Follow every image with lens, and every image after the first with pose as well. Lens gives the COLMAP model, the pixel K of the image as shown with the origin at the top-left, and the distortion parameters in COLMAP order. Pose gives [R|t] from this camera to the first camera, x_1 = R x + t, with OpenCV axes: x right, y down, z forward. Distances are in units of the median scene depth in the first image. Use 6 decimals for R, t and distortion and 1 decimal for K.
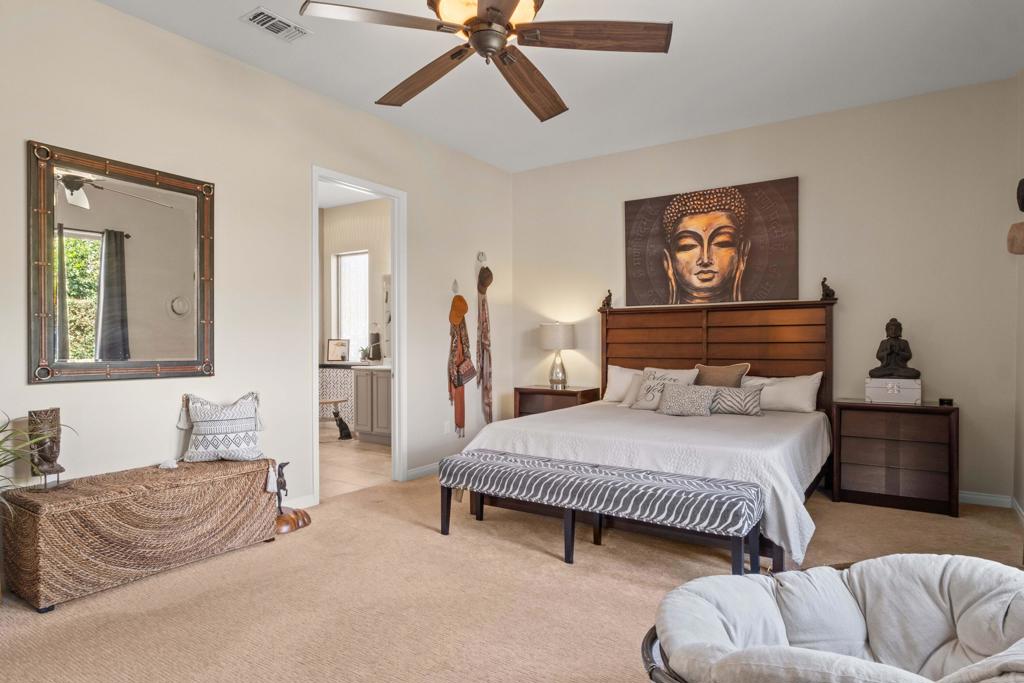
lens RADIAL K [[603.5, 0, 512.0], [0, 603.5, 341.5], [0, 0, 1]] dist [-0.000115, -0.000063]
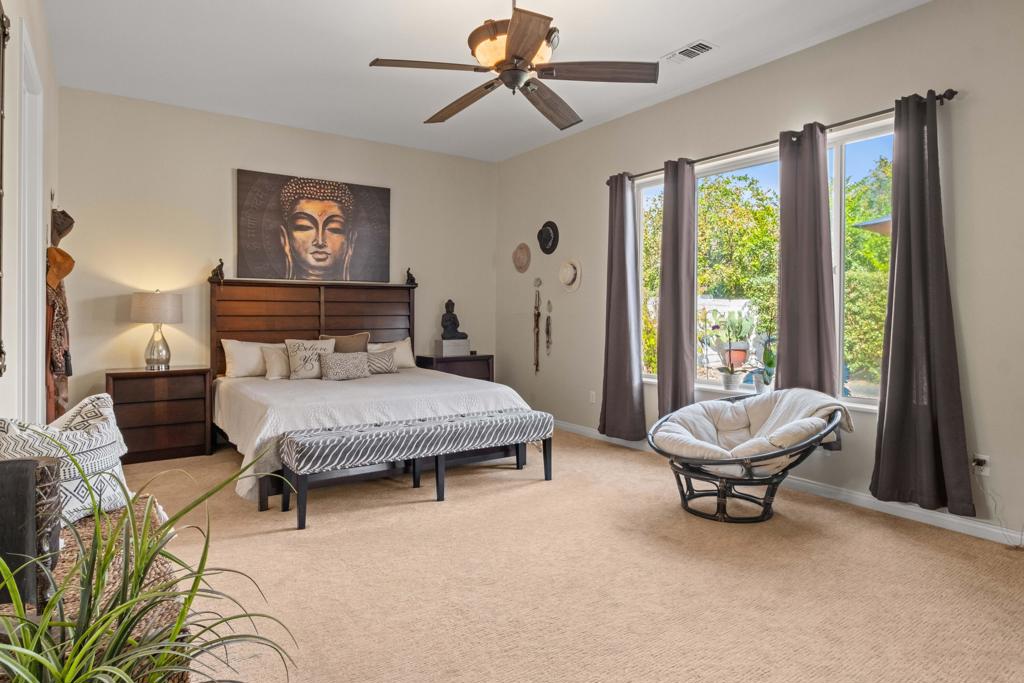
lens RADIAL K [[584.9, 0, 510.3], [0, 584.9, 313.4], [0, 0, 1]] dist [-0.000966, -0.000107]
pose [[0.365057, 0.005012, 0.930972, -0.555503], [-0.003943, 0.999985, -0.003837, 0.000779], [-0.930977, -0.002271, 0.365071, 0.269795]]
